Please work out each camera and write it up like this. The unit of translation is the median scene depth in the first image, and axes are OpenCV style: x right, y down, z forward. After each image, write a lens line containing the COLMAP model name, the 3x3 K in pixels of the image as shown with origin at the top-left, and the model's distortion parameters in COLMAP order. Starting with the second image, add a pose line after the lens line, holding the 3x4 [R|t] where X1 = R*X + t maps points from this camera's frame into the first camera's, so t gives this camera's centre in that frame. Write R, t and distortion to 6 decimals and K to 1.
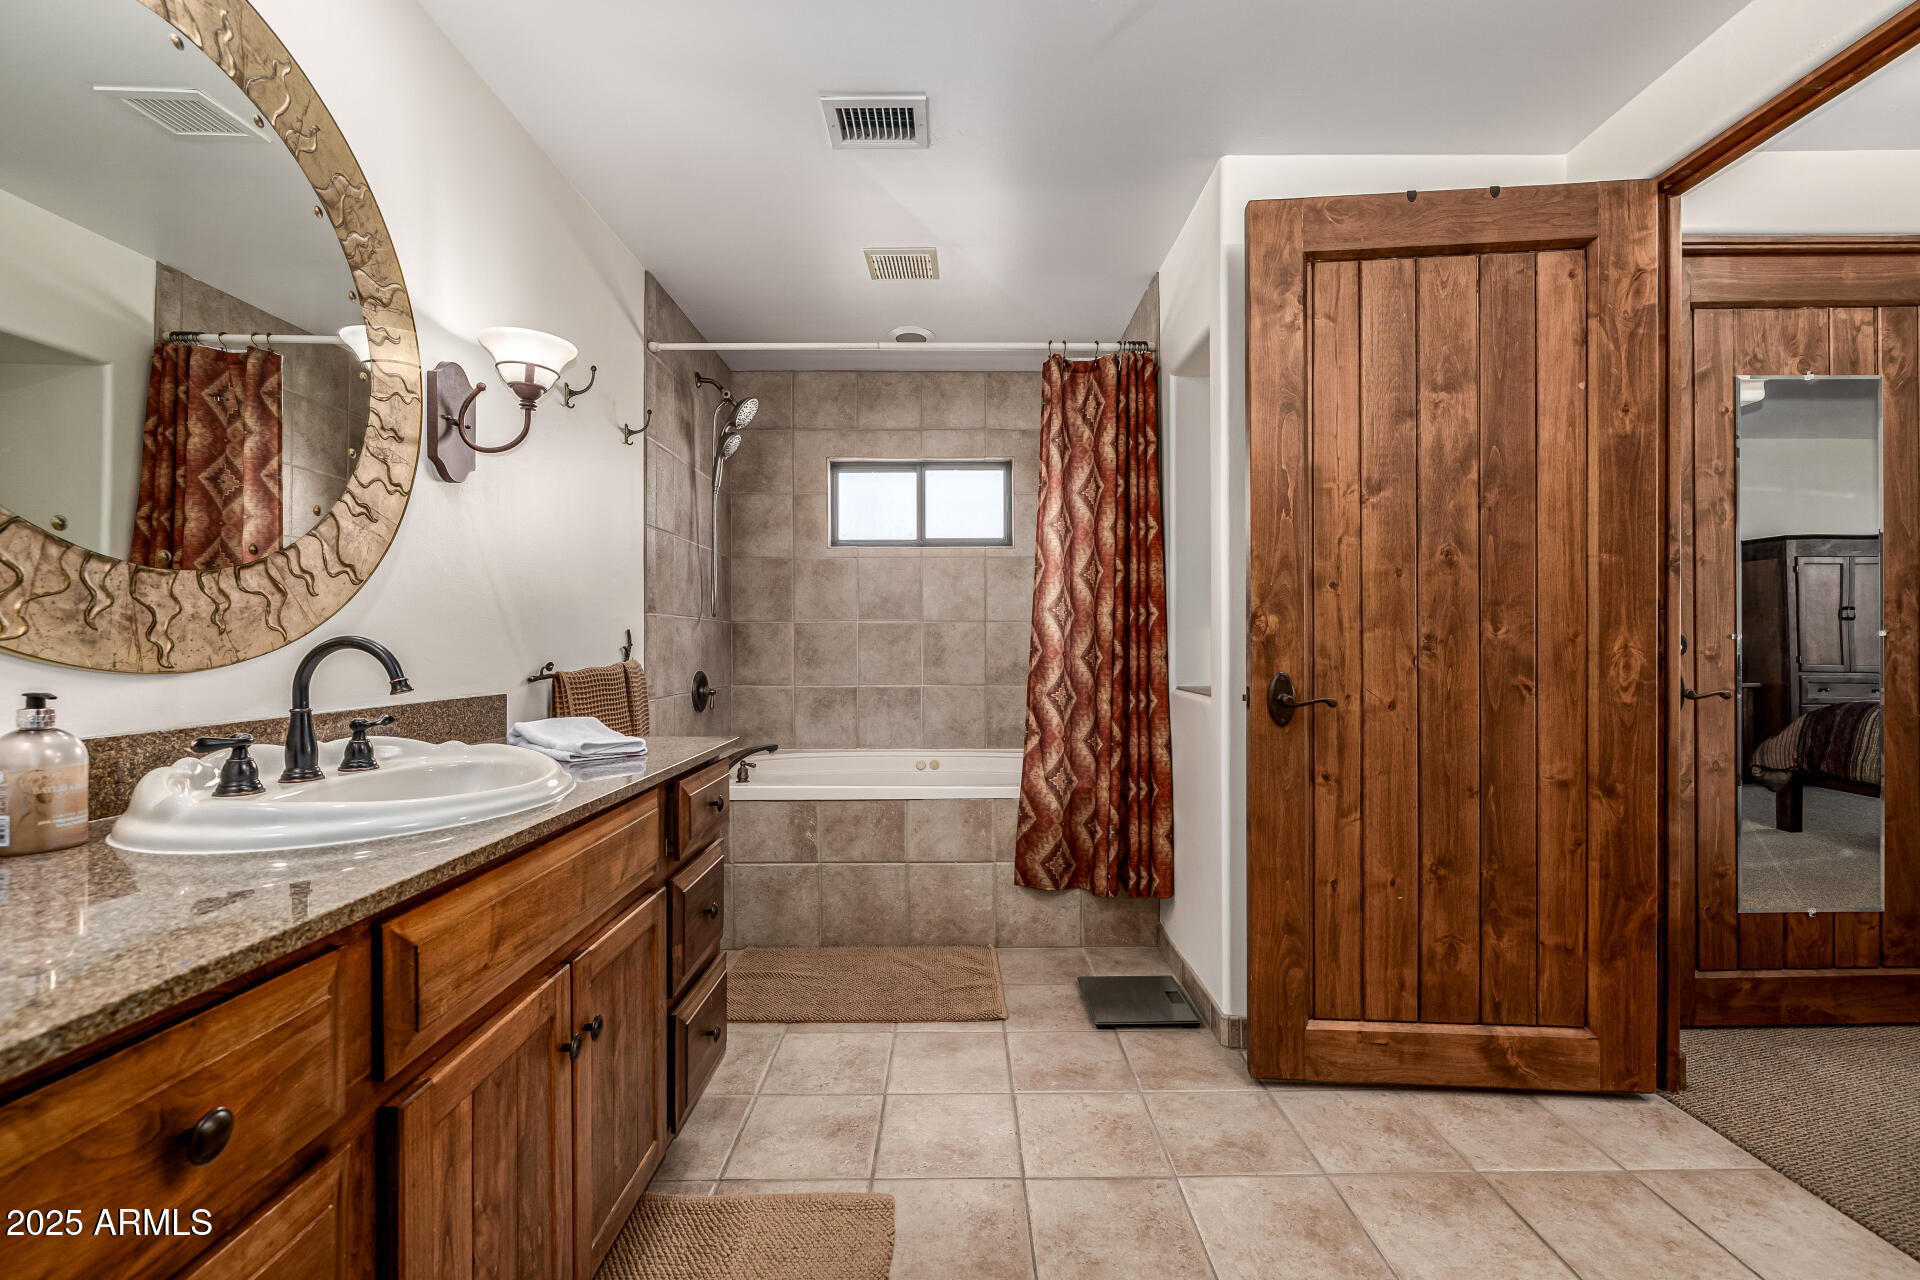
lens RADIAL K [[815.1, 0, 963.8], [0, 815.1, 650.7], [0, 0, 1]] dist [-0.001277, -0.000254]
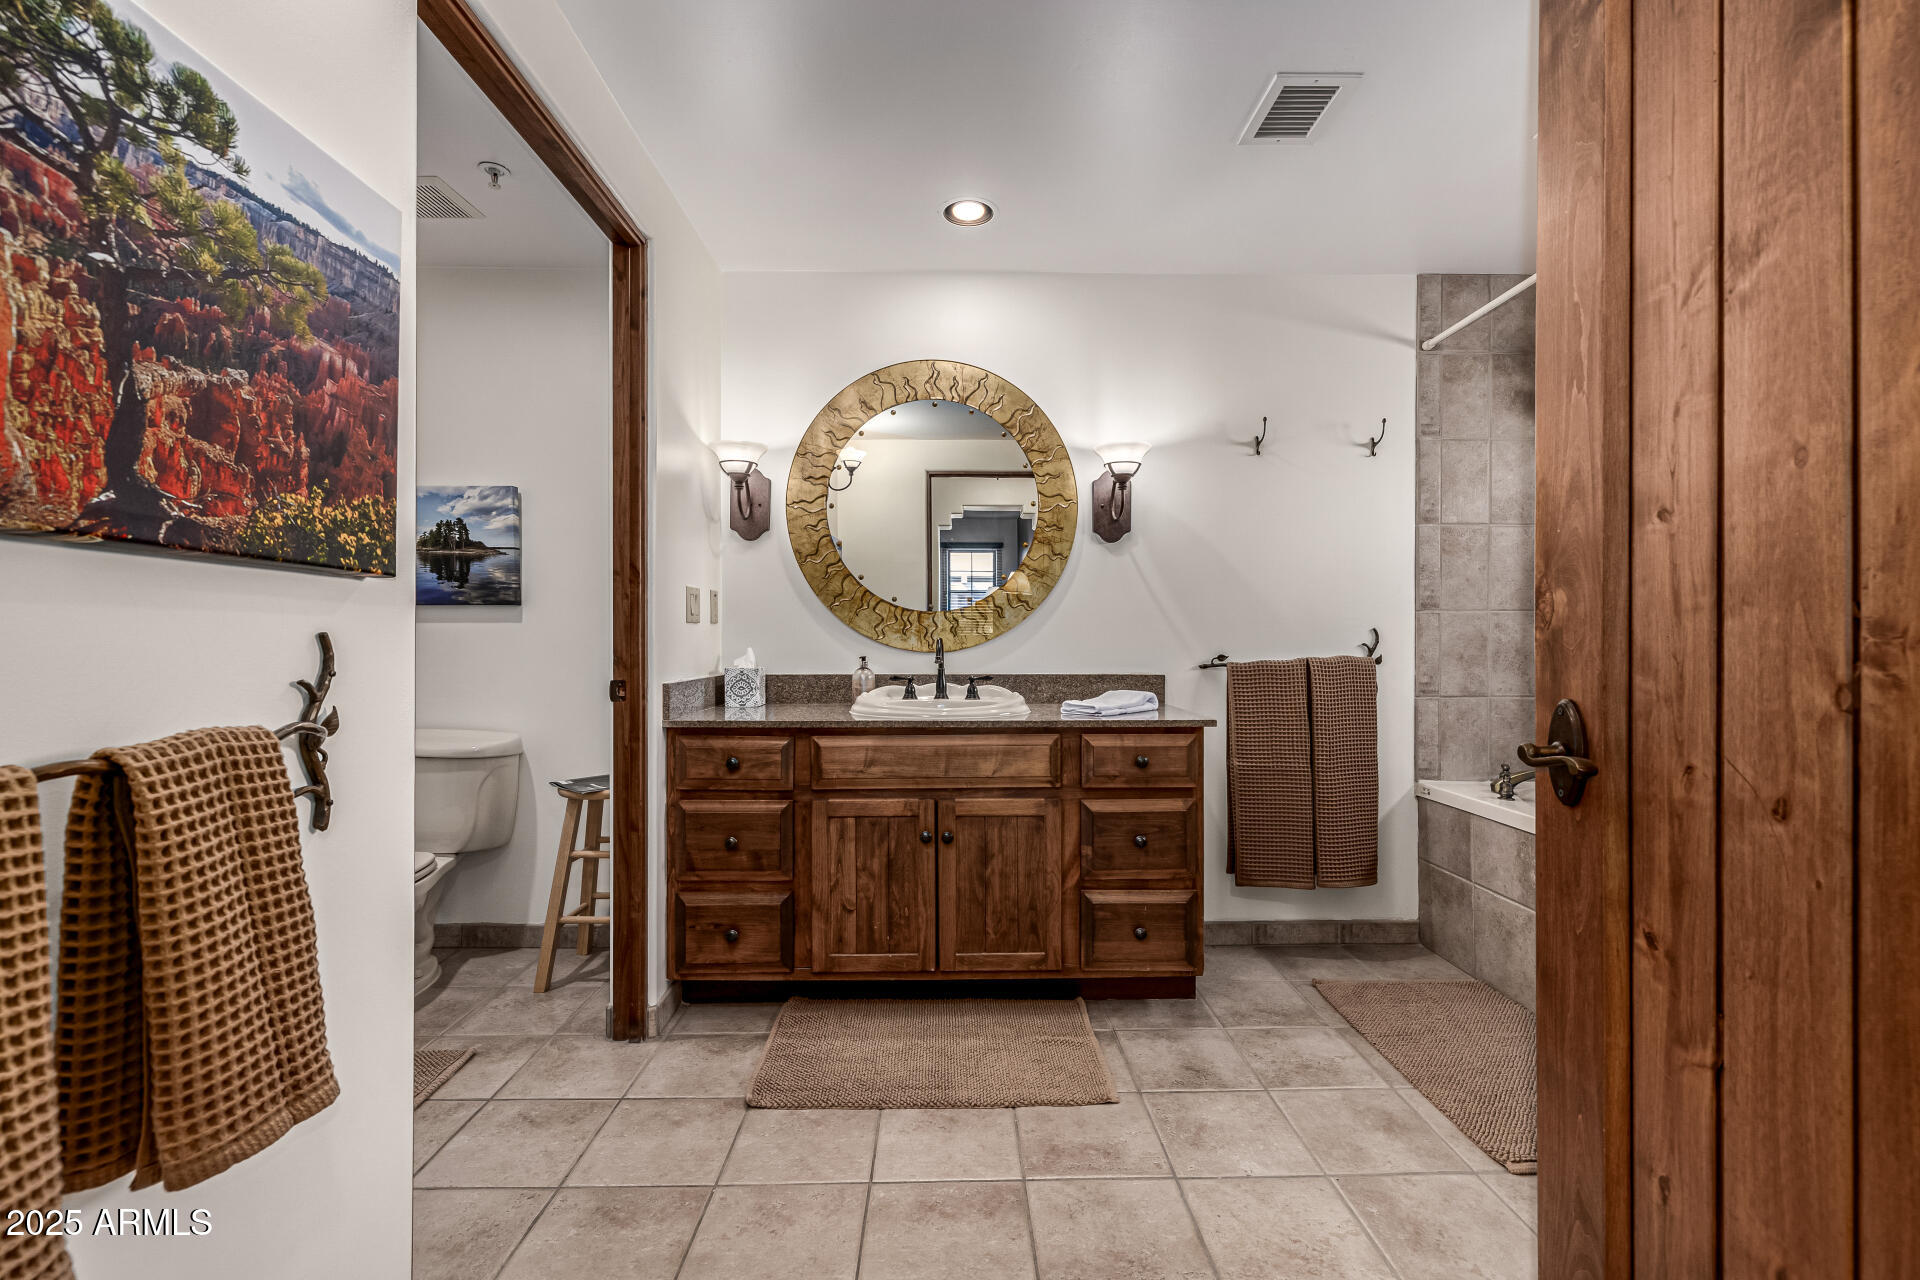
lens RADIAL K [[815.1, 0, 969.3], [0, 815.1, 645.4], [0, 0, 1]] dist [-0.001277, -0.000254]
pose [[0.007502, 0.007820, -0.999941, 0.898850], [-0.009534, 0.999925, 0.007749, -0.008325], [0.999926, 0.009475, 0.007576, 0.619035]]
